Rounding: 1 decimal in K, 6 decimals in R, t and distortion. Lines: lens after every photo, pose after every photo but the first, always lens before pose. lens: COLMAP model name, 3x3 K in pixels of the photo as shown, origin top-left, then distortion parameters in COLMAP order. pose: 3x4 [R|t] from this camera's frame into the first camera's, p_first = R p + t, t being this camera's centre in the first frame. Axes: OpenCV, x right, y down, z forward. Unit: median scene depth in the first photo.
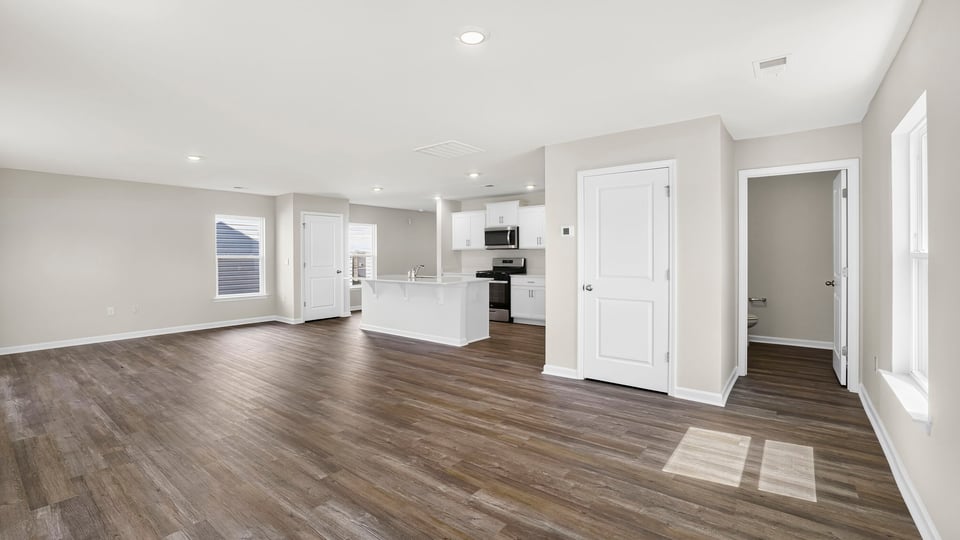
lens RADIAL K [[424.4, 0, 468.2], [0, 424.4, 256.0], [0, 0, 1]] dist [-0.036510, 0.012313]
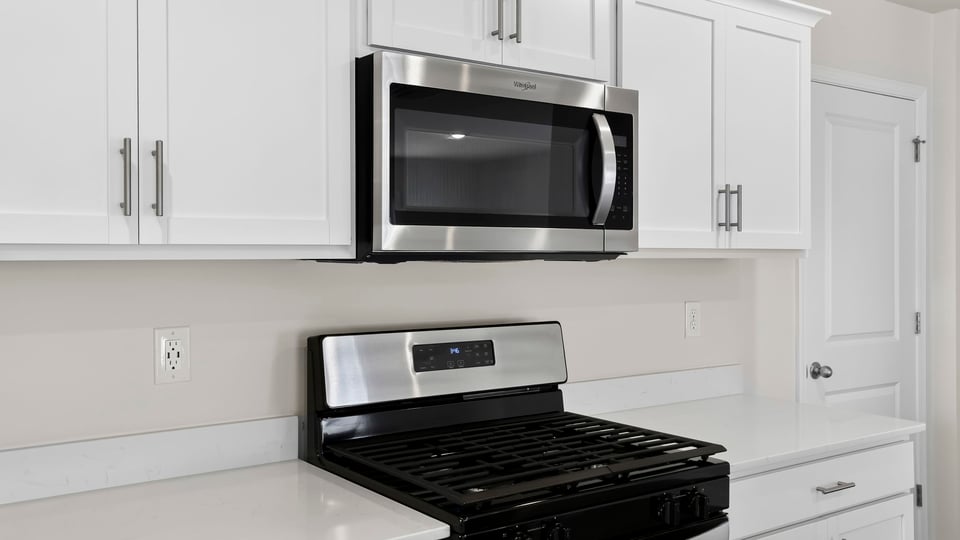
lens RADIAL K [[878.7, 0, 476.0], [0, 878.7, 256.2], [0, 0, 1]] dist [0.053148, 0.000000]
pose [[0.245991, 0.008244, 0.969237, -0.221922], [0.003115, 0.999952, -0.009296, -0.019509], [-0.969267, 0.005306, 0.245953, 1.288548]]
